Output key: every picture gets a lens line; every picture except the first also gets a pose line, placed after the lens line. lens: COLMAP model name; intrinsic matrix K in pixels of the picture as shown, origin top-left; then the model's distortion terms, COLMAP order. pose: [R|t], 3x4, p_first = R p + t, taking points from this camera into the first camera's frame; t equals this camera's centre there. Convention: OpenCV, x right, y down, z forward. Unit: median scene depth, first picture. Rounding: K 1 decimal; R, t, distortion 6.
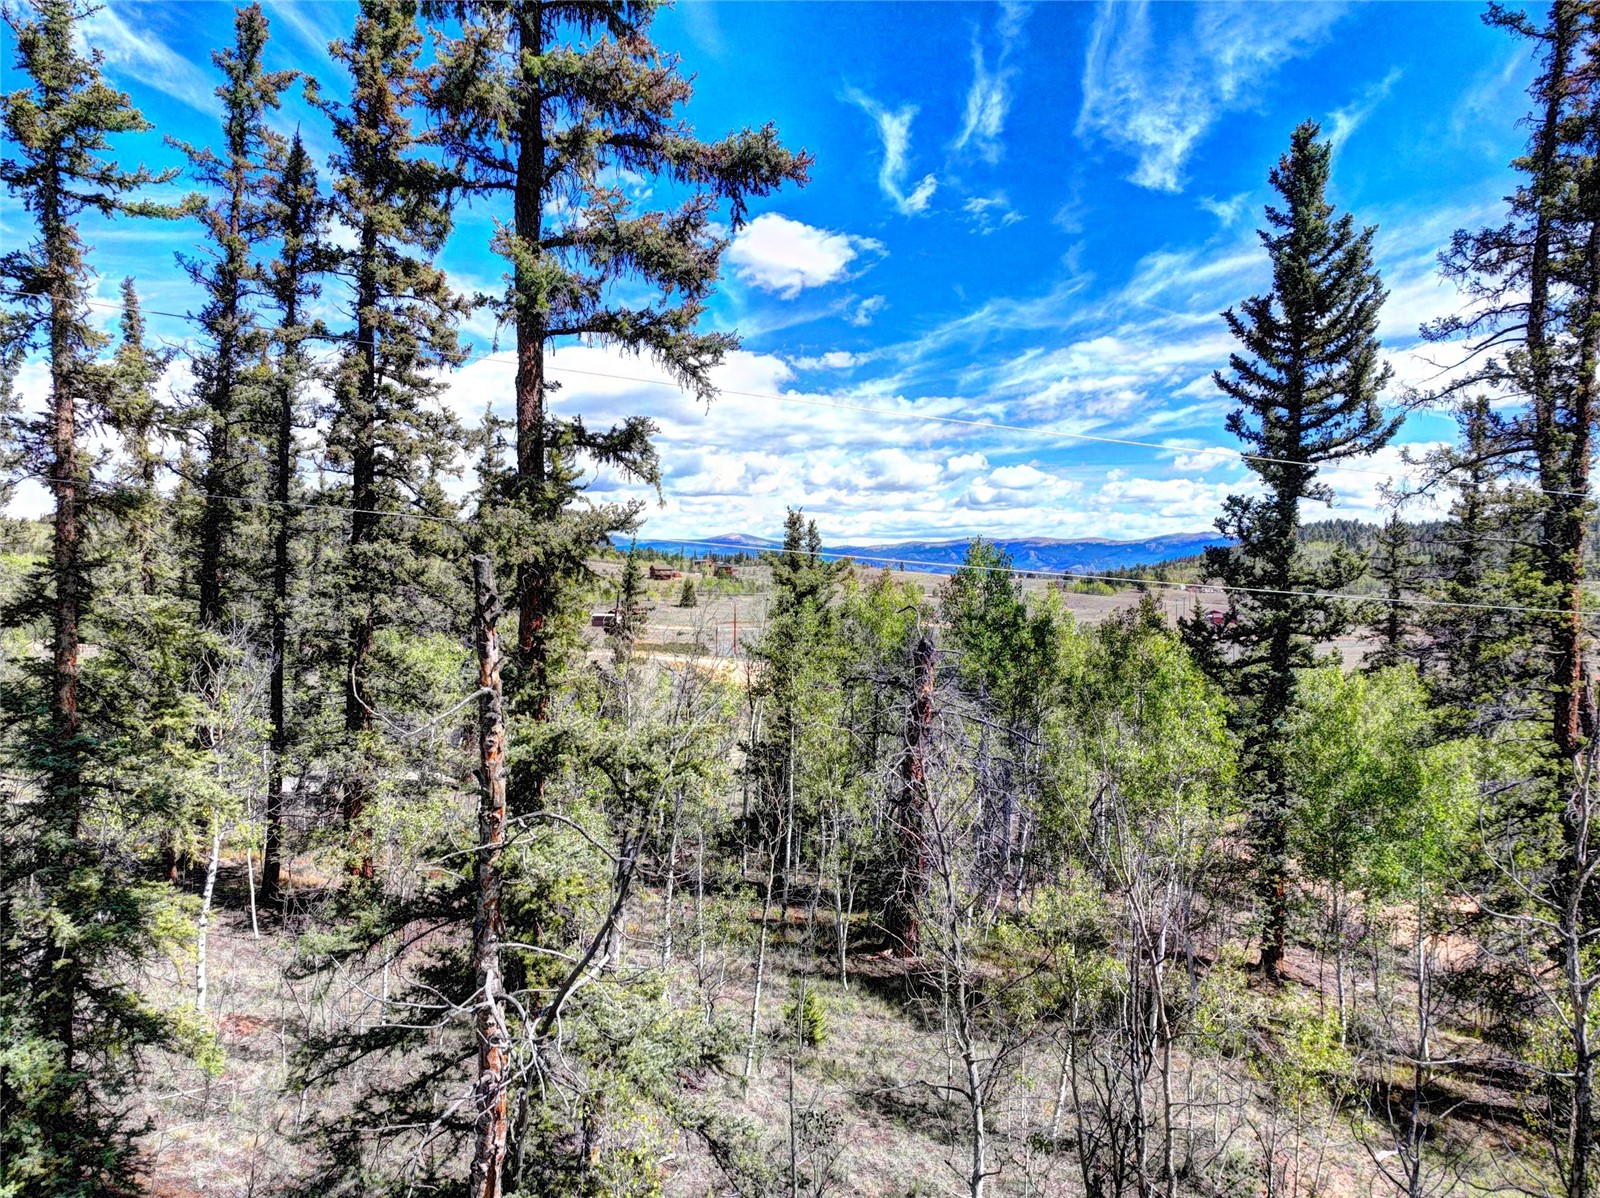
lens RADIAL K [[1135.3, 0, 796.4], [0, 1135.3, 603.4], [0, 0, 1]] dist [0.005873, 0.009781]
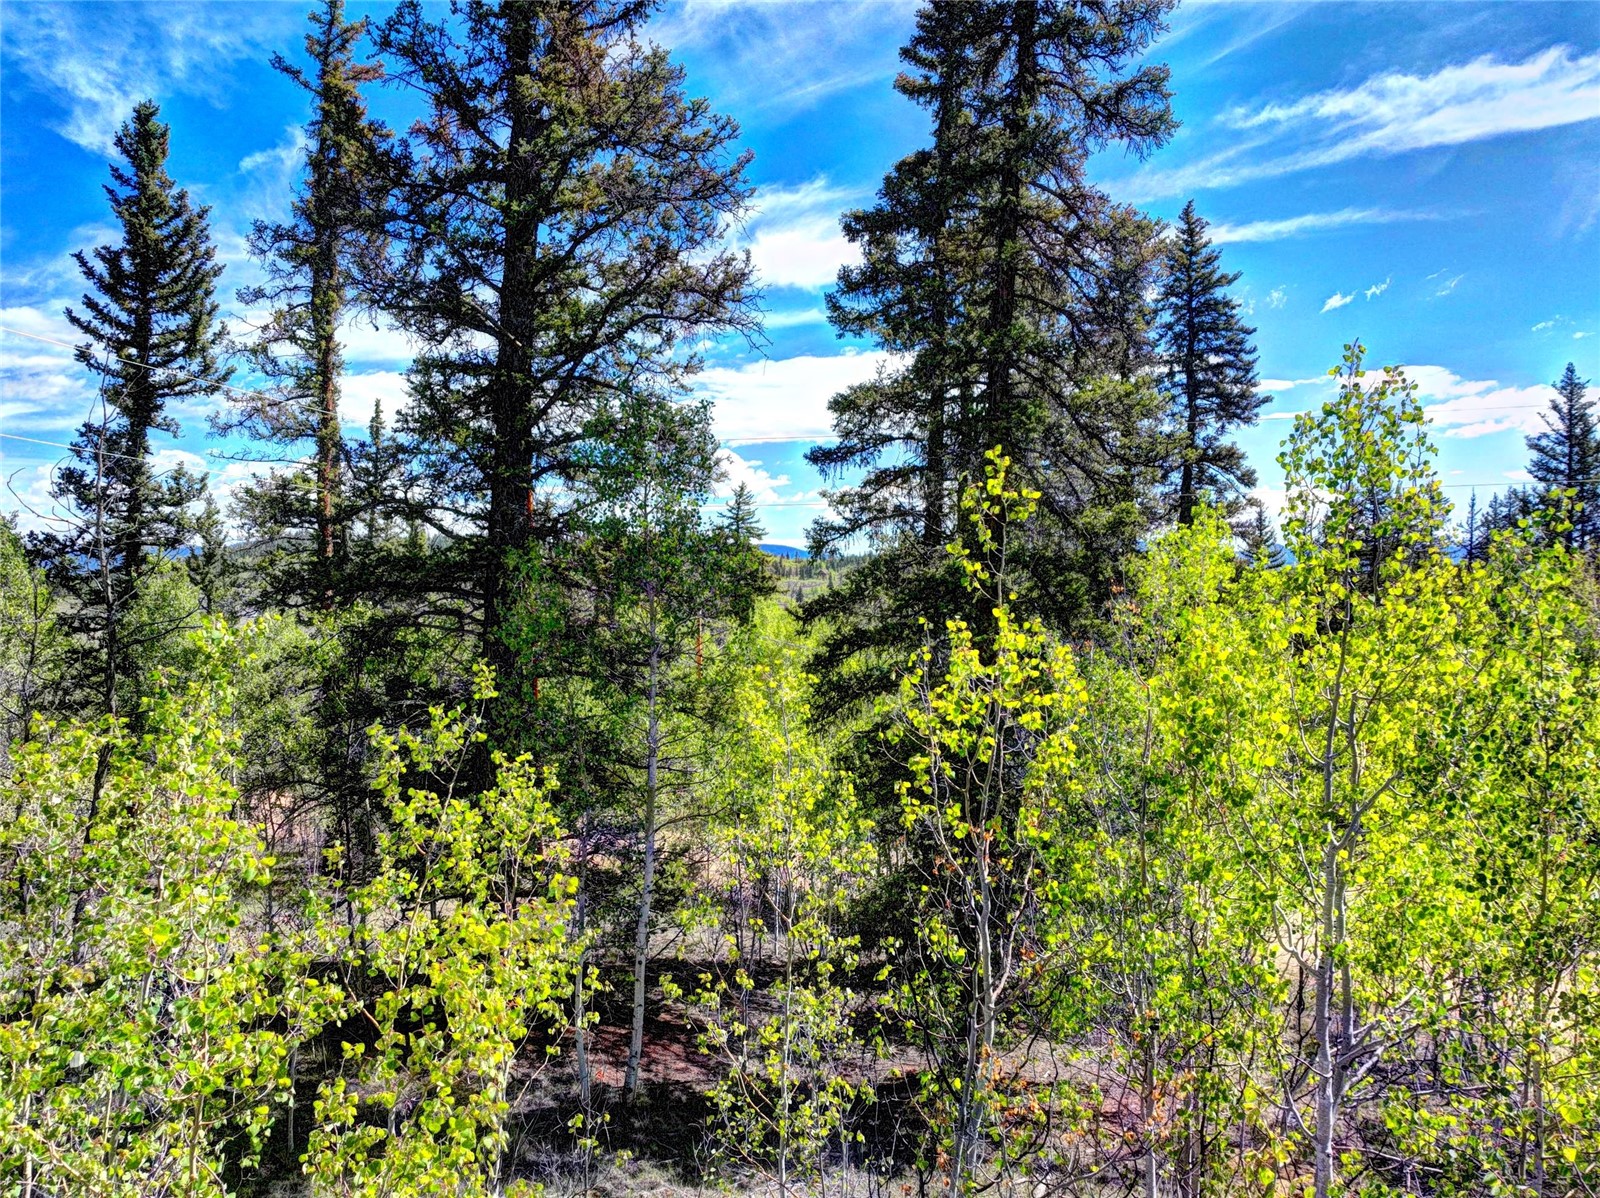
lens RADIAL K [[1135.3, 0, 774.0], [0, 1135.3, 610.3], [0, 0, 1]] dist [0.005873, 0.009781]
pose [[0.658260, -0.012293, 0.752690, -0.009153], [0.020323, 0.999792, -0.001444, 0.105477], [-0.752516, 0.016248, 0.658373, -0.226227]]
